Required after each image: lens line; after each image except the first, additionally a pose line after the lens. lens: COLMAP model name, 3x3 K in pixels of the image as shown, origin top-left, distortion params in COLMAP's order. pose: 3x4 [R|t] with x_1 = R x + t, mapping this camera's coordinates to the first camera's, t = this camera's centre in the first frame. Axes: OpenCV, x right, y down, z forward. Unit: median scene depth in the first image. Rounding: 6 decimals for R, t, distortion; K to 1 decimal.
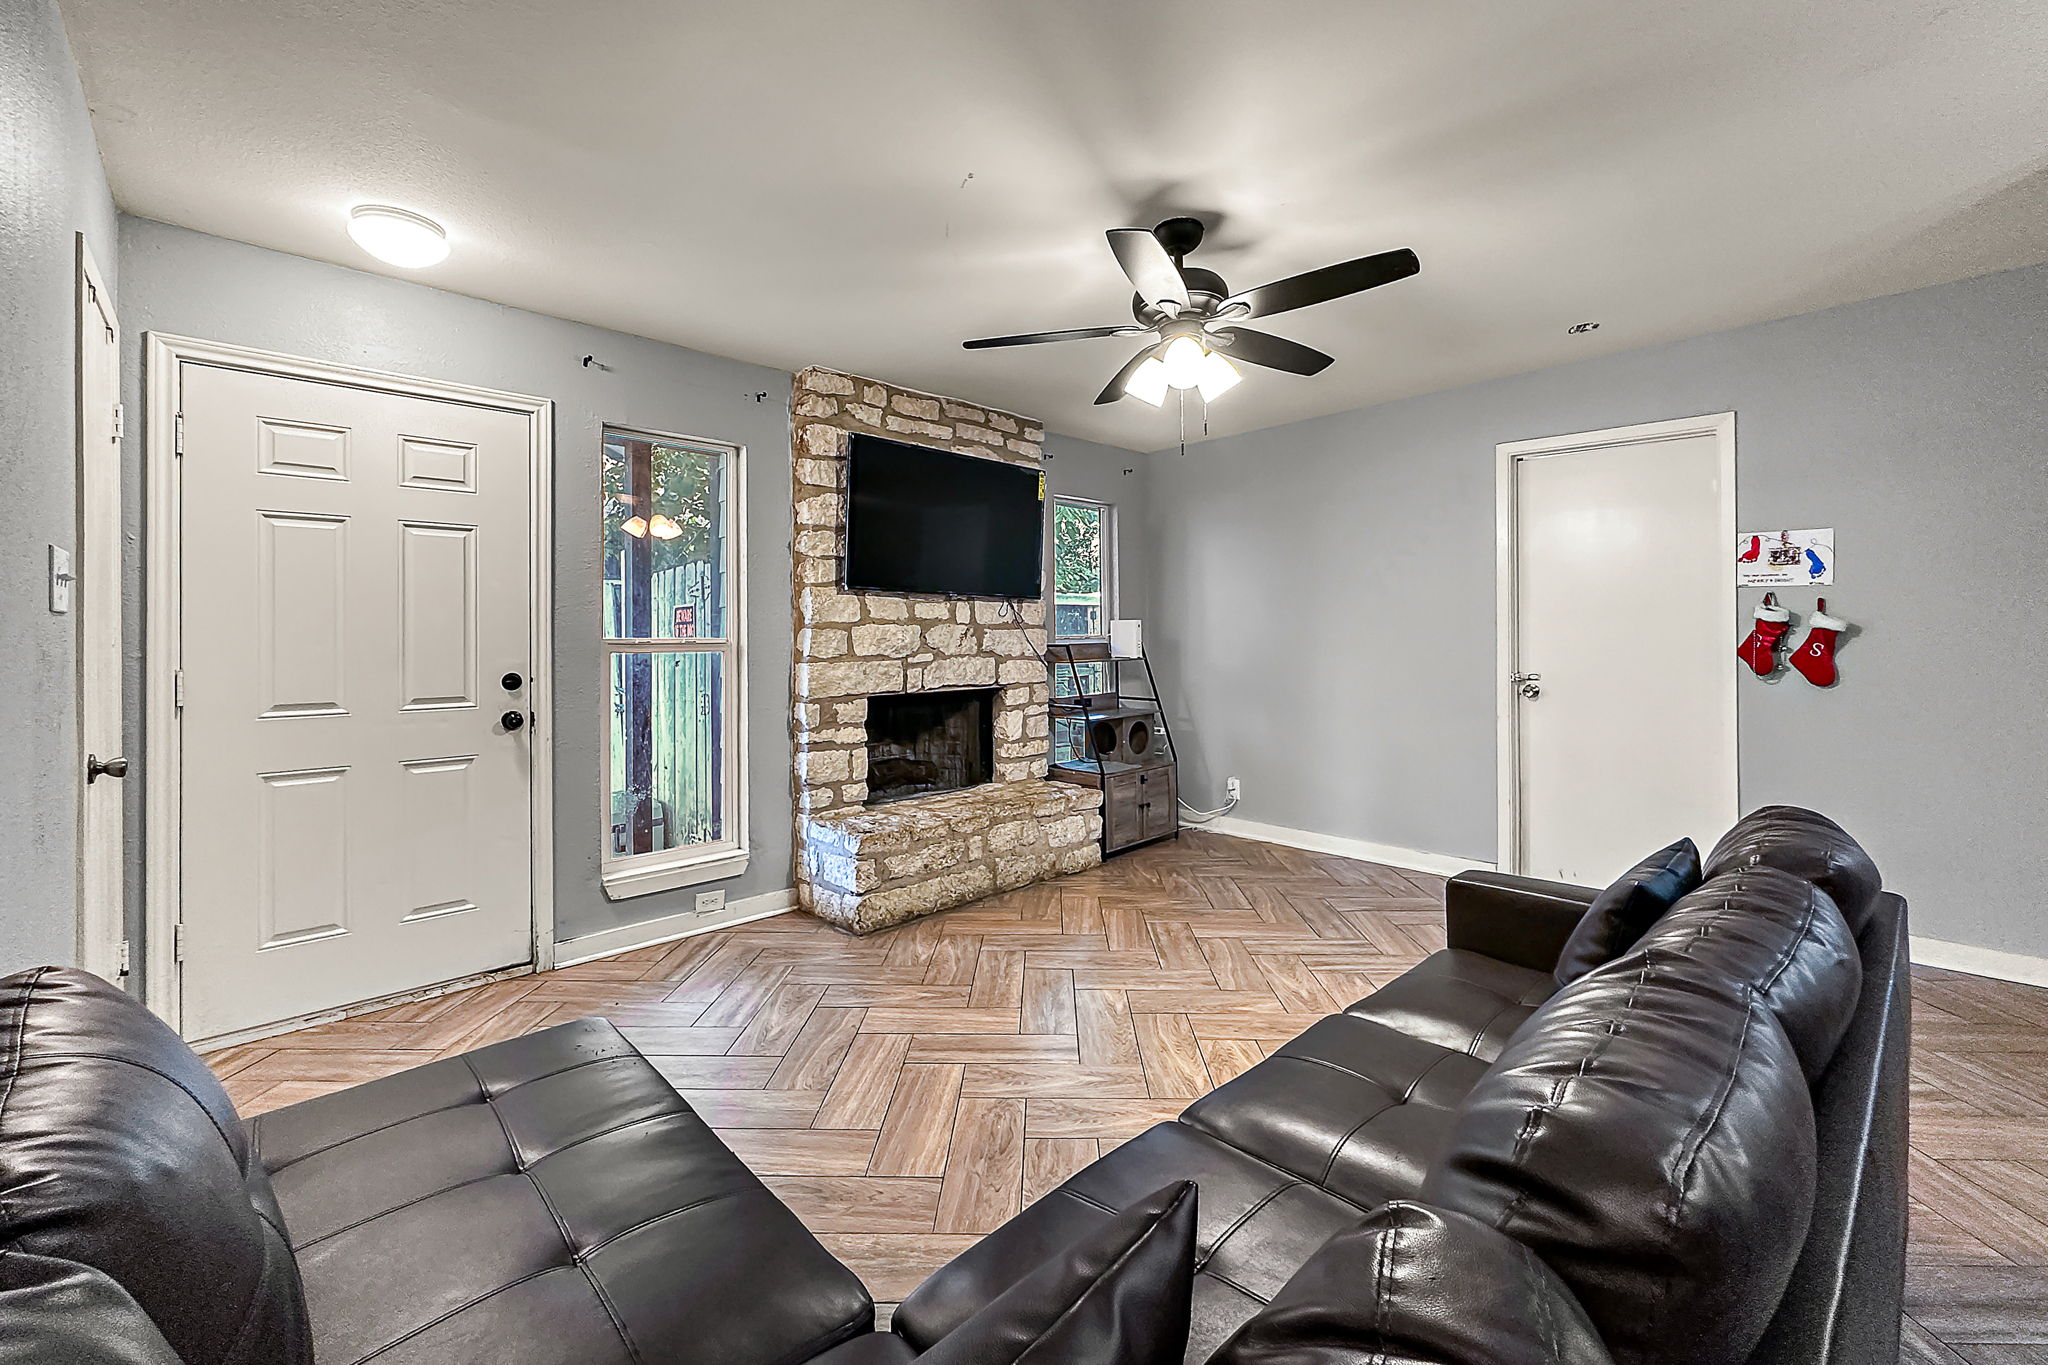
lens RADIAL K [[826.5, 0, 1022.2], [0, 826.5, 640.1], [0, 0, 1]] dist [-0.001267, -0.000081]
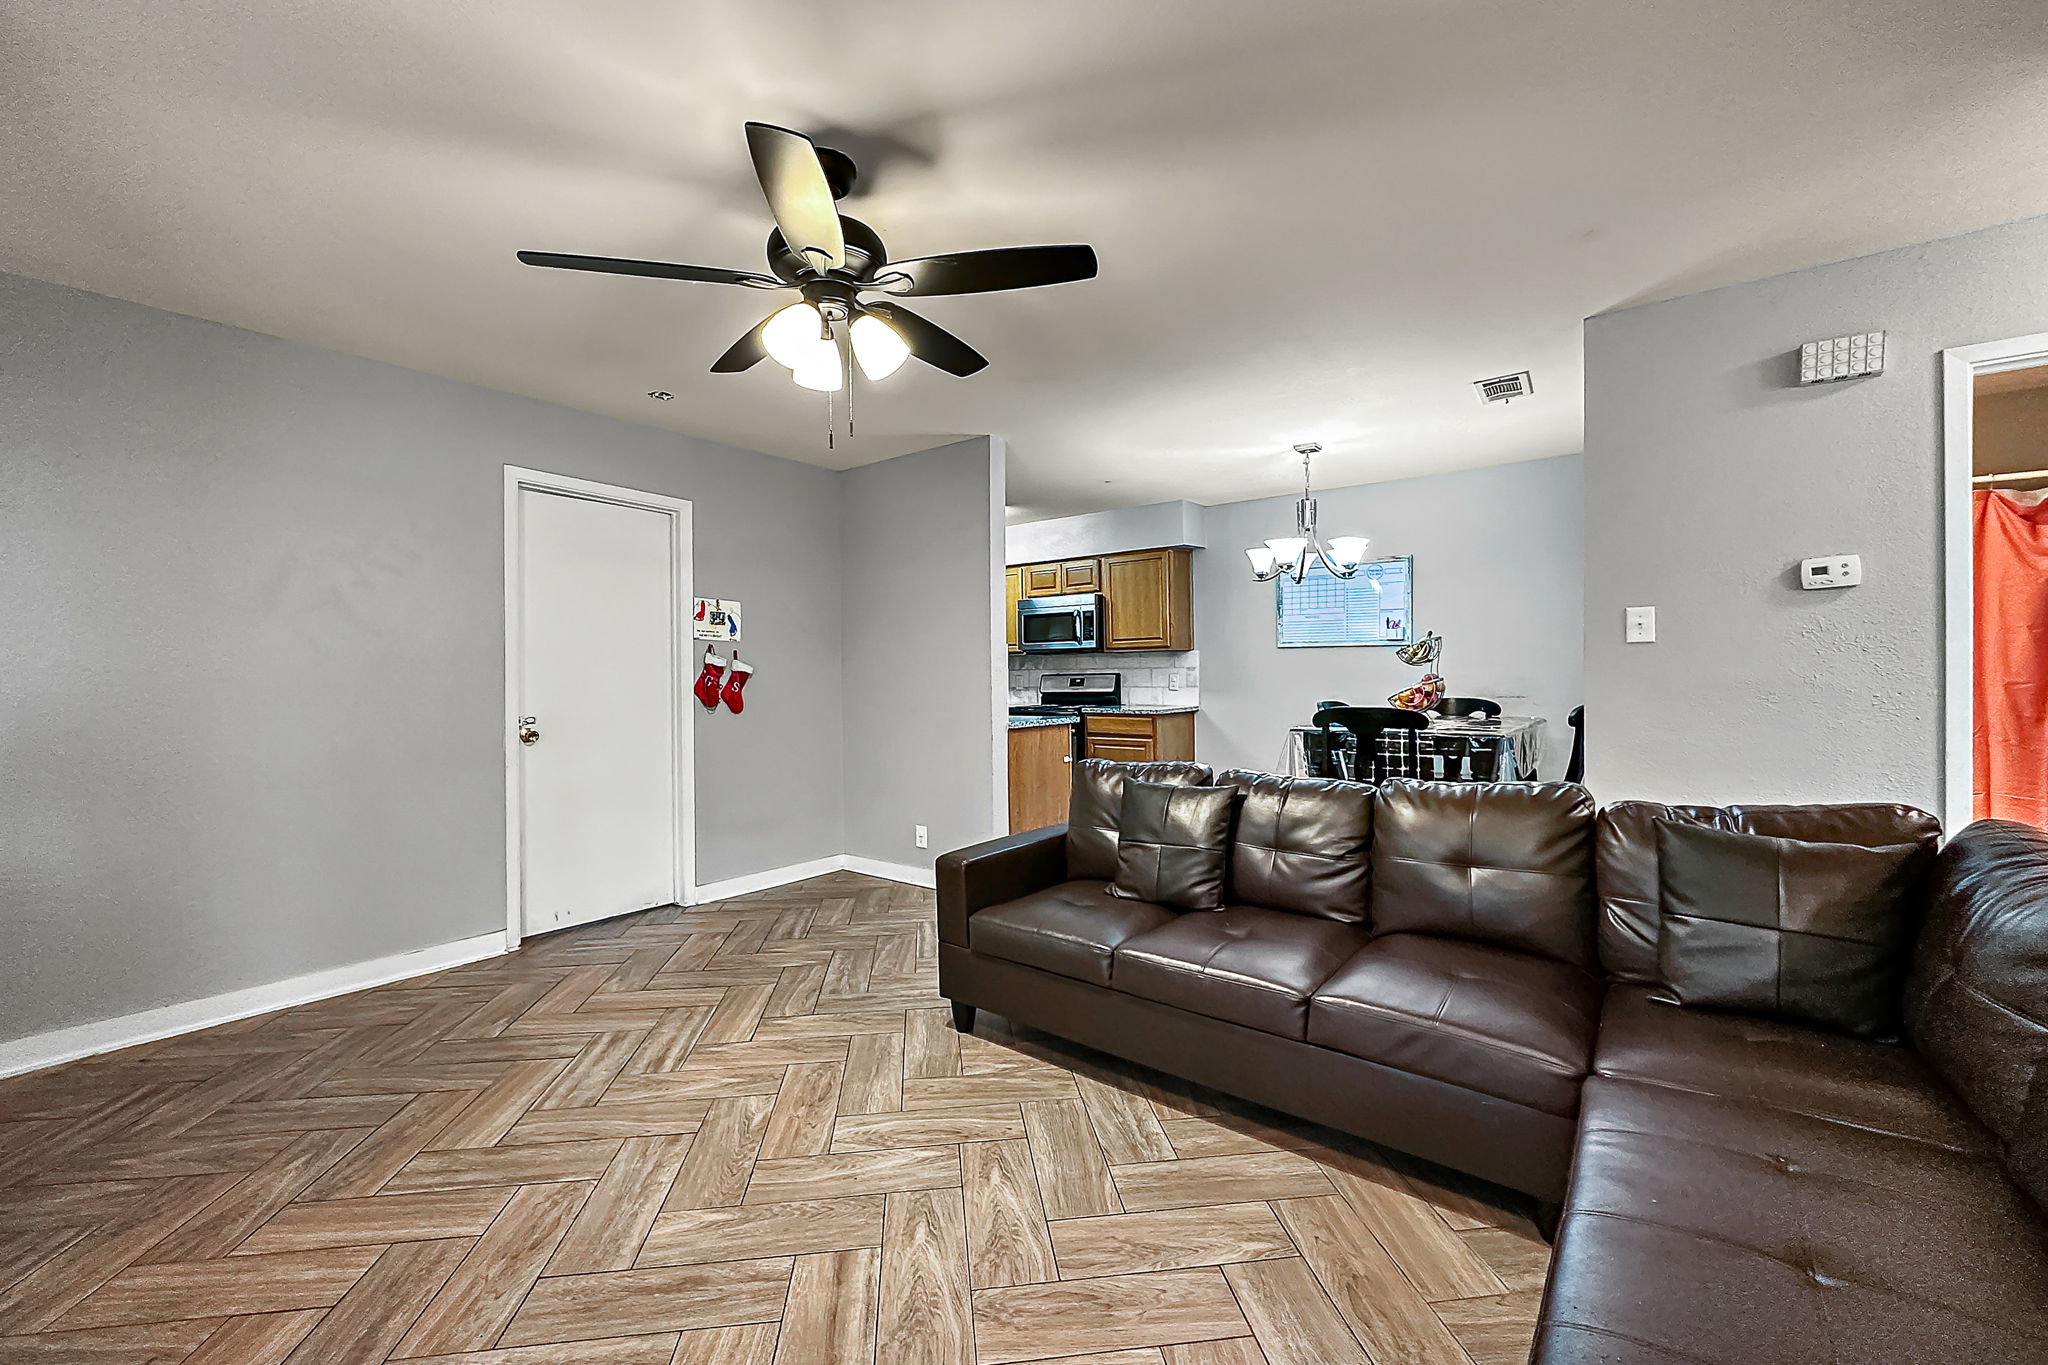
lens RADIAL K [[817.8, 0, 1024.0], [0, 817.8, 682.5], [0, 0, 1]] dist [-0.000339, -0.000097]
pose [[-0.155680, -0.000227, 0.987808, -0.410537], [0.009805, 0.999950, 0.001775, 0.005533], [-0.987759, 0.009962, -0.155670, 0.601296]]
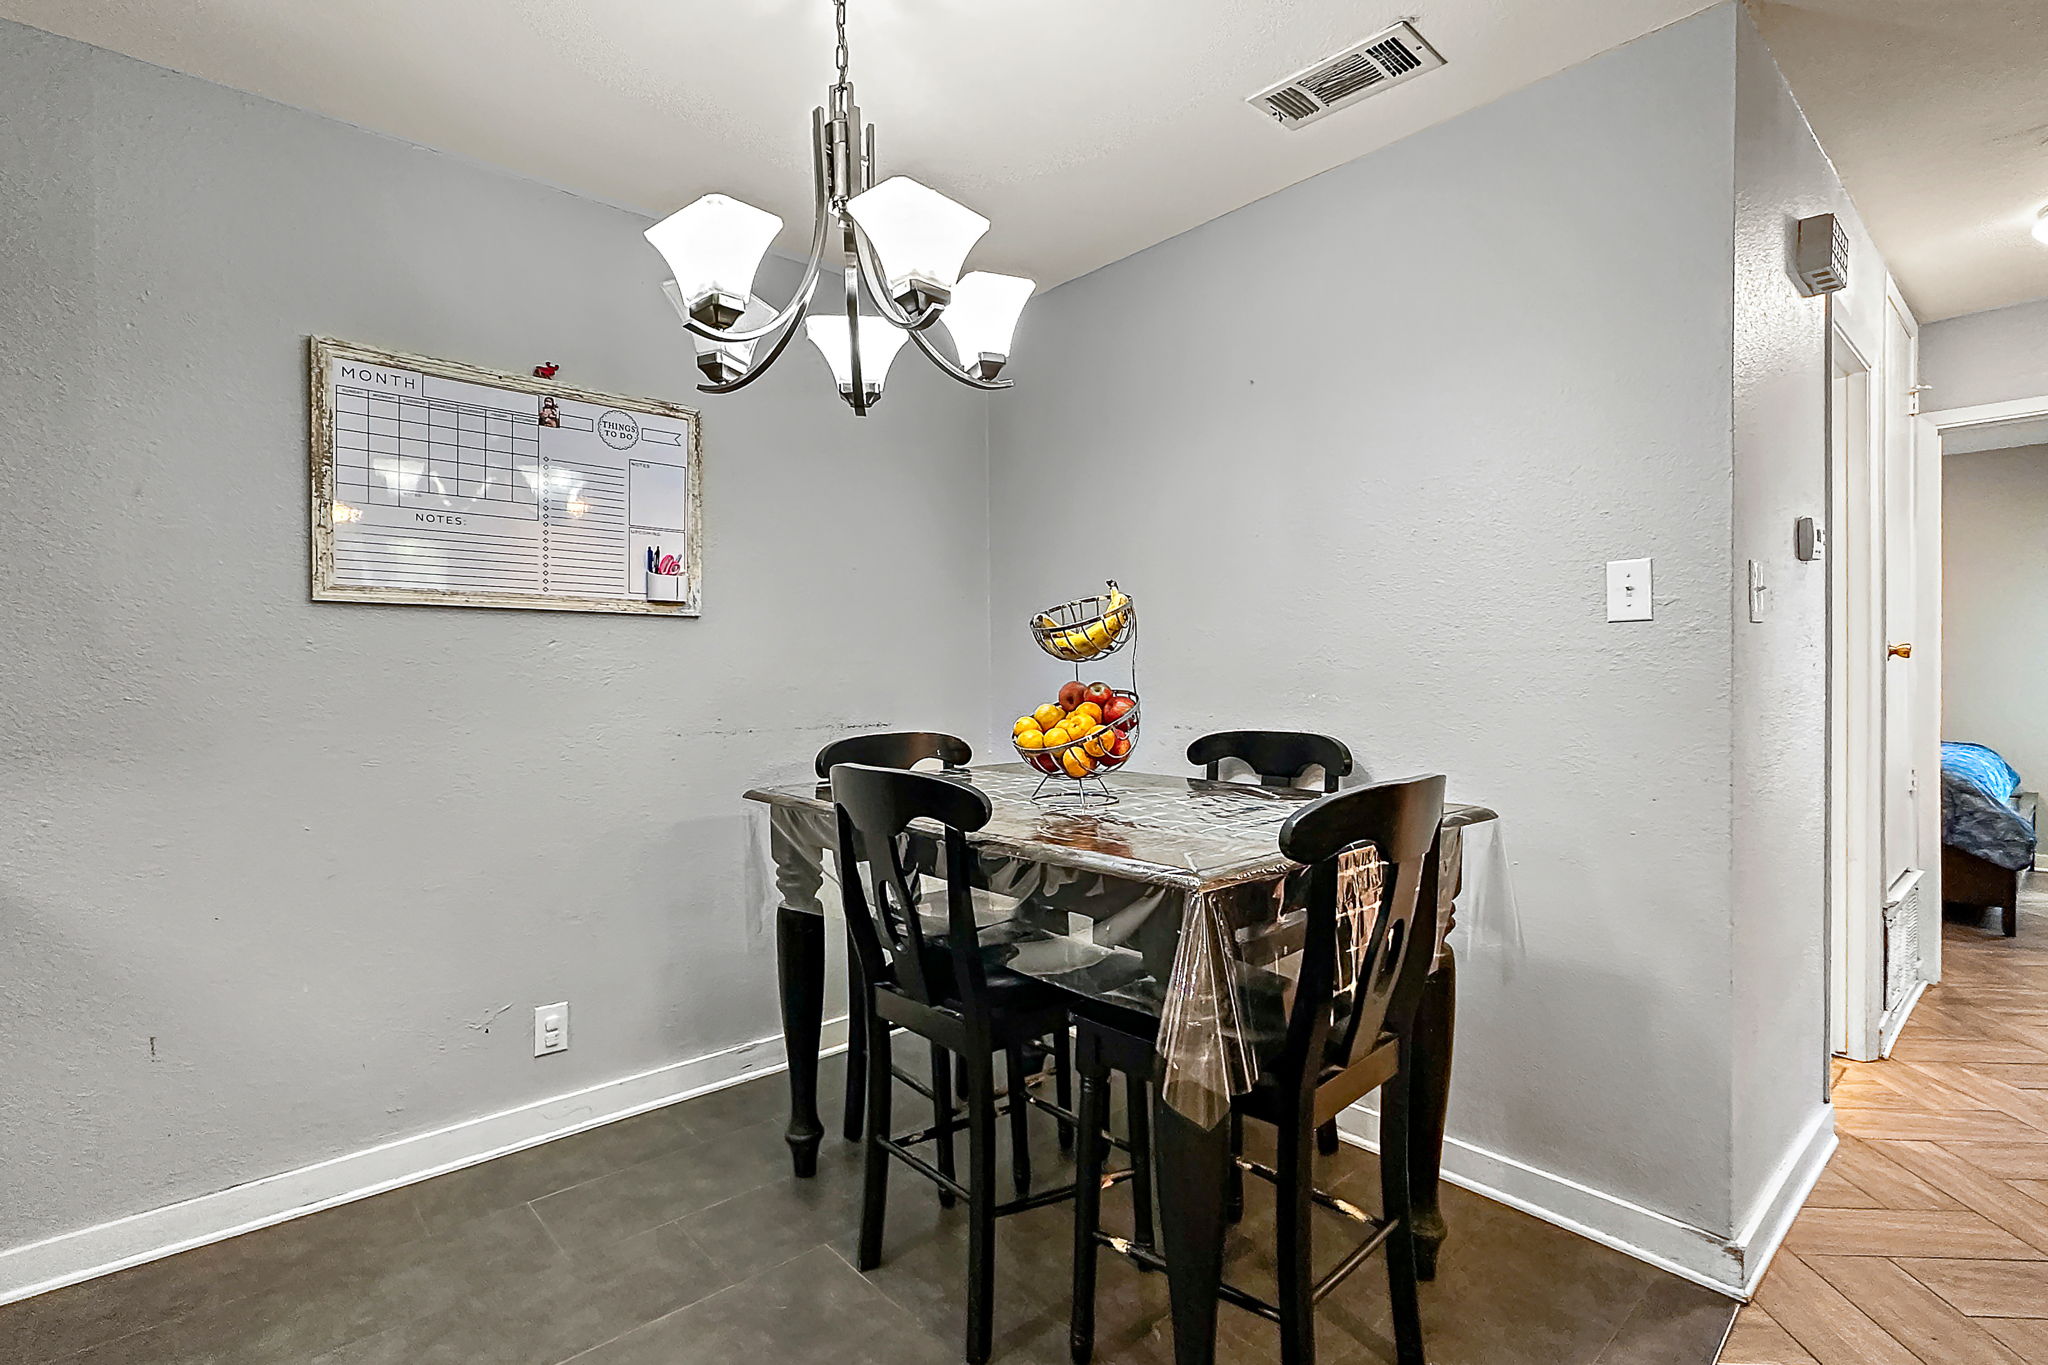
lens RADIAL K [[957.8, 0, 1021.9], [0, 957.8, 659.3], [0, 0, 1]] dist [-0.002444, -0.000208]
pose [[-0.999573, 0.018073, 0.022961, 0.614454], [0.017851, 0.999792, -0.009857, -0.006219], [-0.023135, -0.009443, -0.999688, 0.433307]]
